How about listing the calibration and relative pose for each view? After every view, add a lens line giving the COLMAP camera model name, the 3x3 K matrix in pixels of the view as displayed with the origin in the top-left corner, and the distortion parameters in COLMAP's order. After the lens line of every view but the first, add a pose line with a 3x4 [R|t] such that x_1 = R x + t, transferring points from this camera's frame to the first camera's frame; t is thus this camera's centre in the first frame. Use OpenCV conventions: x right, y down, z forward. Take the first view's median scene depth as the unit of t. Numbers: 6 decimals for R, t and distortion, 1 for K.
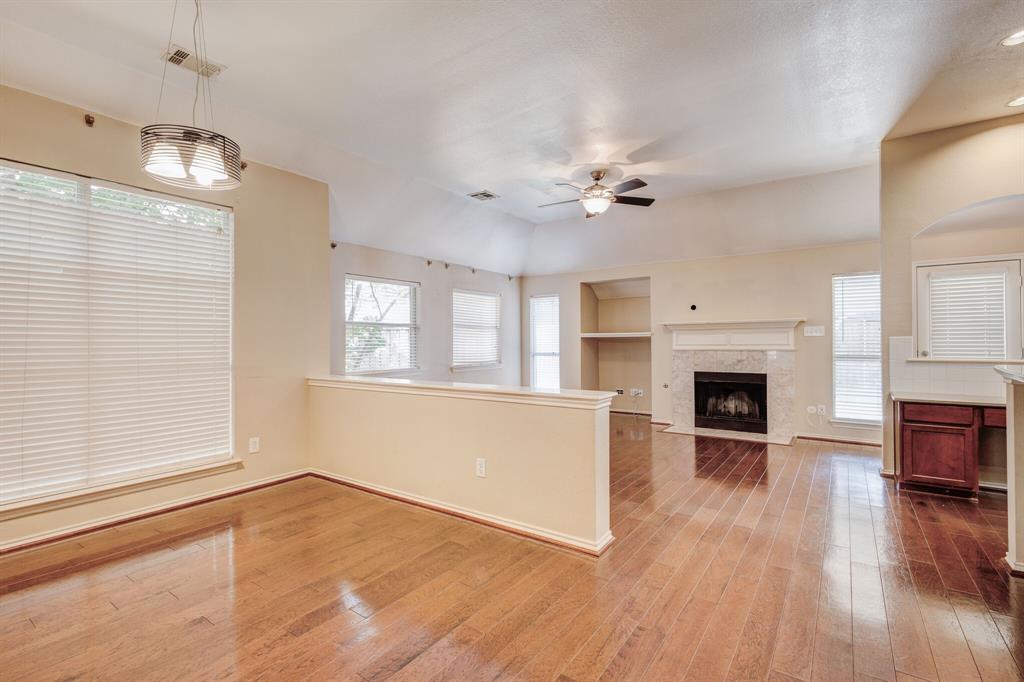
lens RADIAL K [[469.6, 0, 515.6], [0, 469.6, 339.0], [0, 0, 1]] dist [0.009579, -0.004513]
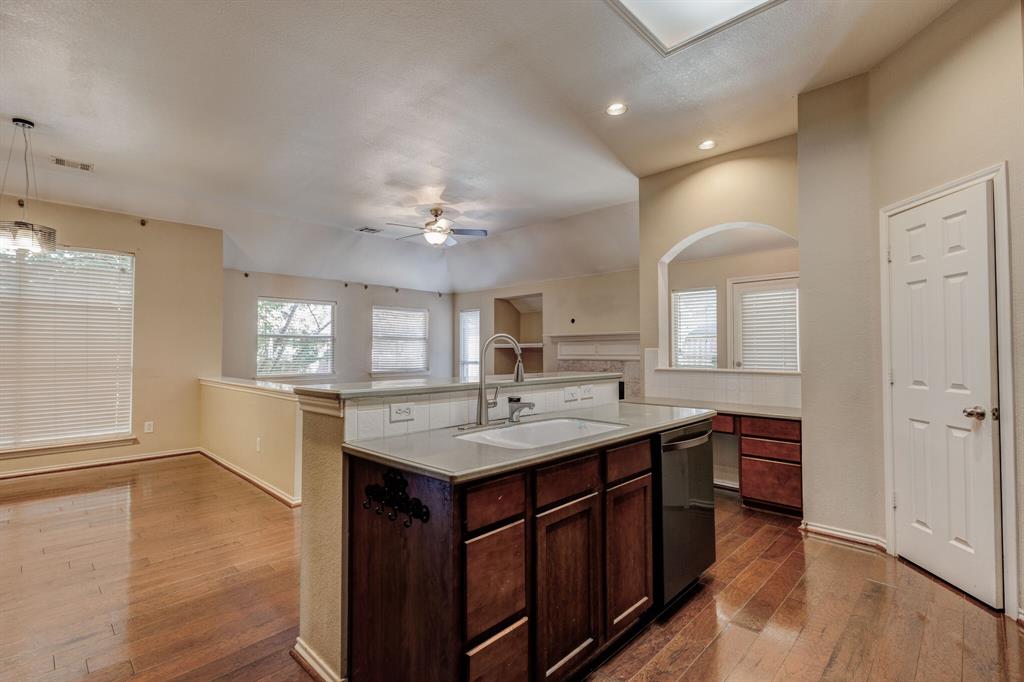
lens RADIAL K [[469.6, 0, 510.3], [0, 469.6, 339.9], [0, 0, 1]] dist [0.009579, -0.004513]
pose [[0.987461, 0.000357, -0.157863, 0.441574], [-0.003162, 0.999841, -0.017522, -0.003210], [0.157832, 0.017801, 0.987306, -0.116514]]
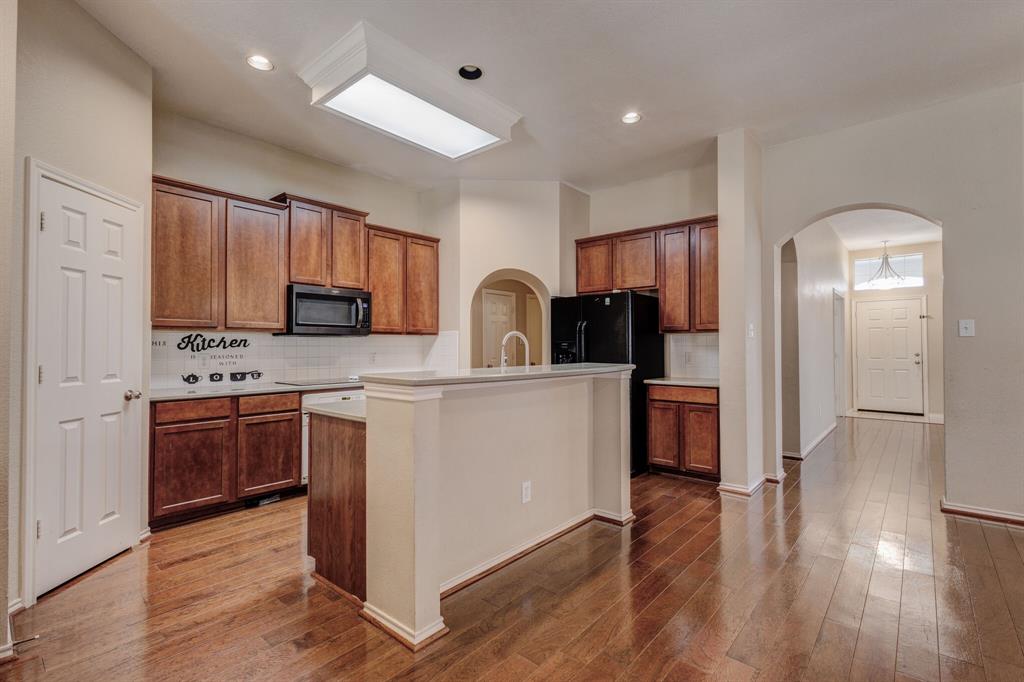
lens RADIAL K [[469.6, 0, 514.8], [0, 469.6, 339.0], [0, 0, 1]] dist [0.009579, -0.004513]
pose [[-0.995562, 0.009848, 0.093586, 0.335393], [0.007689, 0.999697, -0.023402, 0.005391], [-0.093788, -0.022579, -0.995336, 0.710720]]
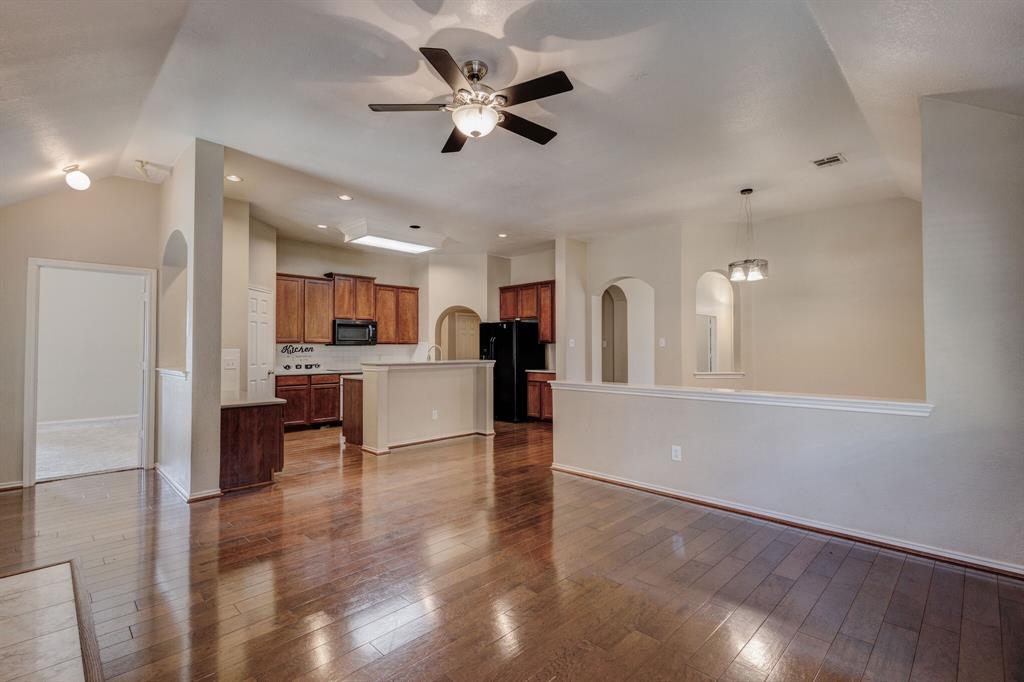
lens RADIAL K [[469.6, 0, 514.9], [0, 469.6, 338.9], [0, 0, 1]] dist [0.009579, -0.004513]
pose [[-0.986606, 0.011455, 0.162716, 0.025657], [0.006735, 0.999541, -0.029529, 0.005543], [-0.162980, -0.028037, -0.986231, 1.252024]]
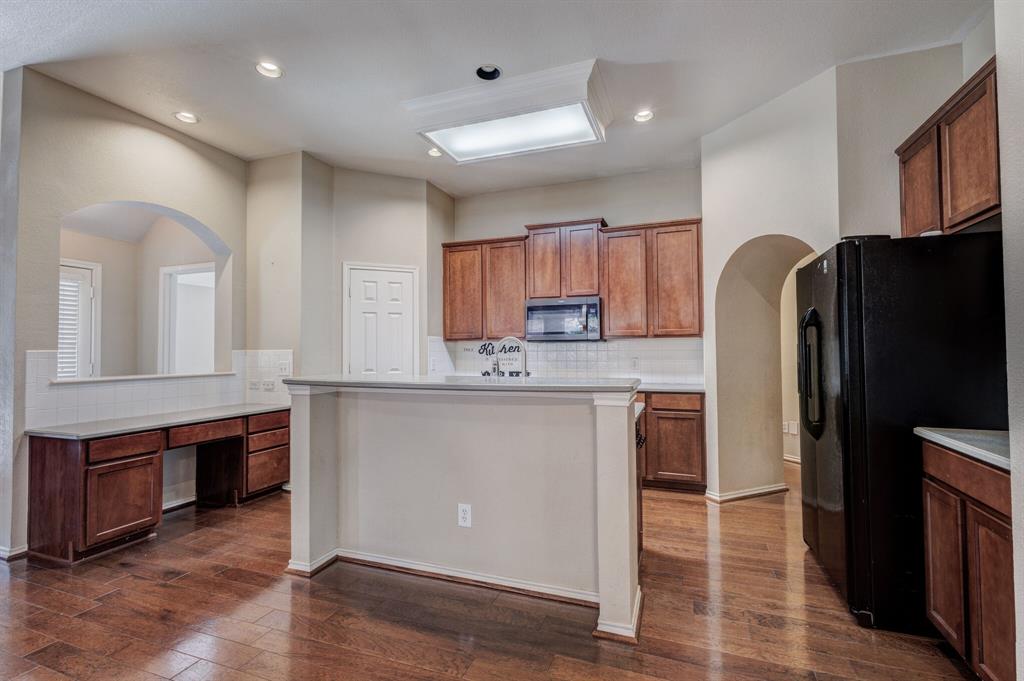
lens RADIAL K [[469.6, 0, 512.0], [0, 469.6, 336.9], [0, 0, 1]] dist [0.009579, -0.004513]
pose [[-0.253200, 0.035303, 0.966770, -0.037027], [0.003459, 0.999361, -0.035587, 0.001639], [-0.967408, -0.005667, -0.253160, 0.328105]]
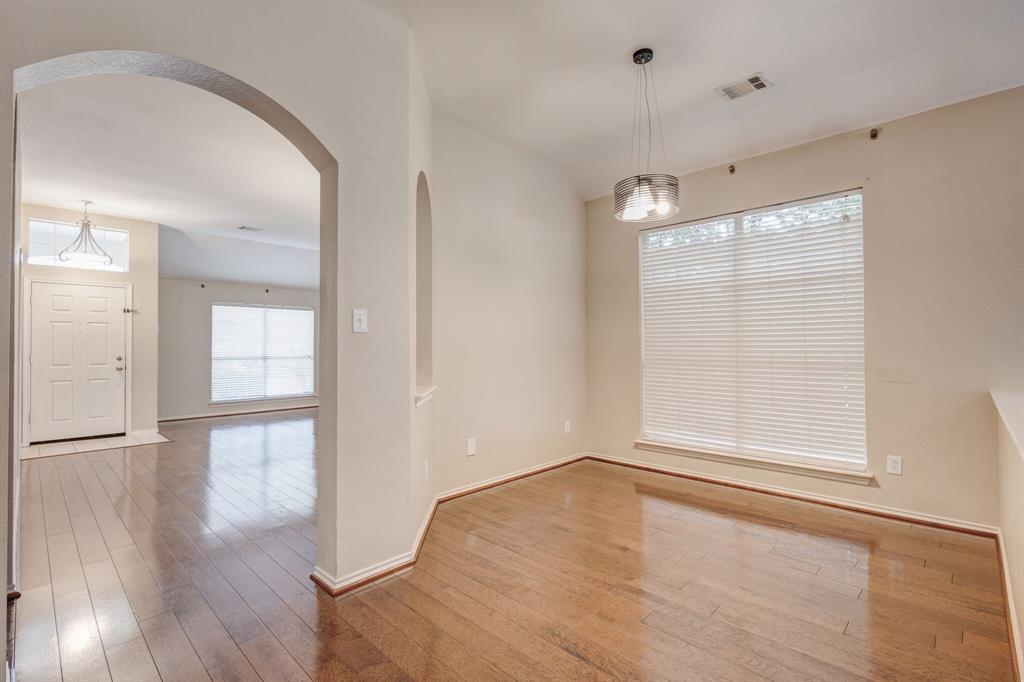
lens RADIAL K [[469.6, 0, 513.1], [0, 469.6, 339.7], [0, 0, 1]] dist [0.009579, -0.004513]
pose [[-0.151226, -0.008121, -0.988466, 0.233093], [0.011047, 0.999890, -0.009905, 0.005174], [0.988437, -0.012418, -0.151120, 0.301416]]
